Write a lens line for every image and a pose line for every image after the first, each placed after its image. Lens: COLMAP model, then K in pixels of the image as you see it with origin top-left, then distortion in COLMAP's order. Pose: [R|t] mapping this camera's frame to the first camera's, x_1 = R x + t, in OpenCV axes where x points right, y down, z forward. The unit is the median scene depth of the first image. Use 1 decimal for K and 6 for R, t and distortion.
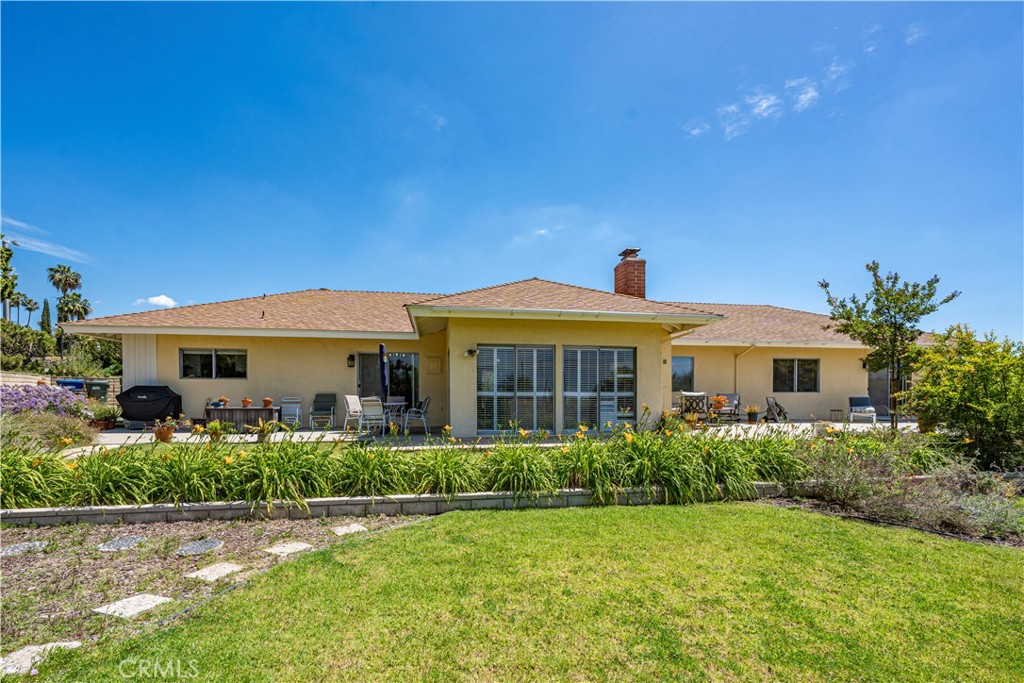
lens RADIAL K [[395.4, 0, 507.8], [0, 395.4, 388.5], [0, 0, 1]] dist [-0.008004, 0.000153]
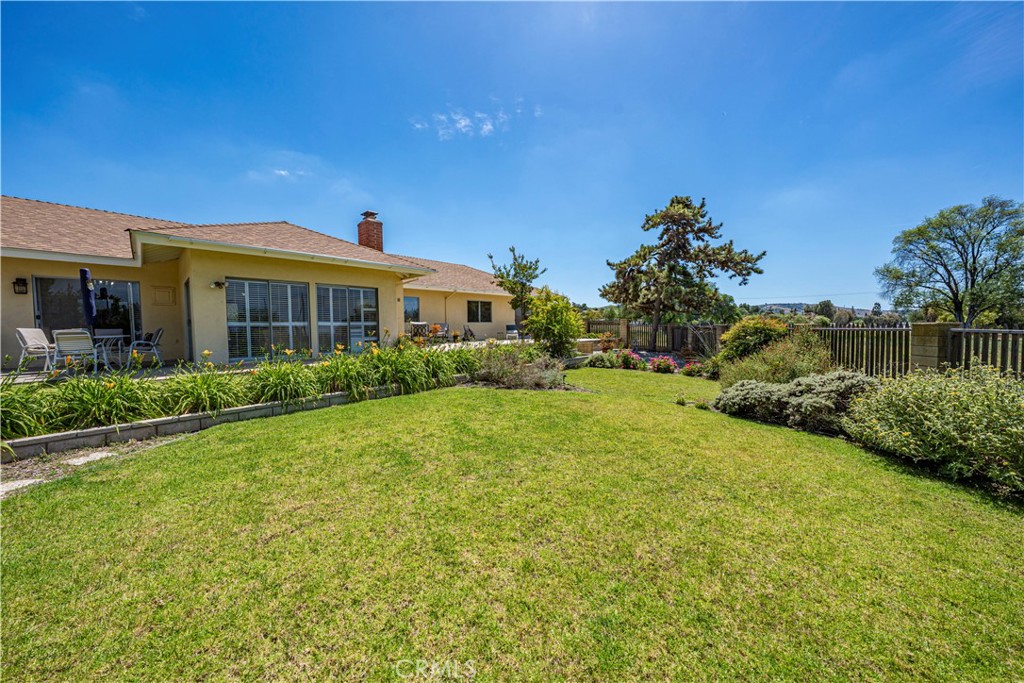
lens RADIAL K [[346.9, 0, 504.6], [0, 346.9, 339.2], [0, 0, 1]] dist [-0.001516, 0.000063]
pose [[0.783816, -0.036263, 0.619934, -0.080600], [0.012469, 0.999011, 0.042671, 0.025751], [-0.620868, -0.025716, 0.783493, -0.211681]]
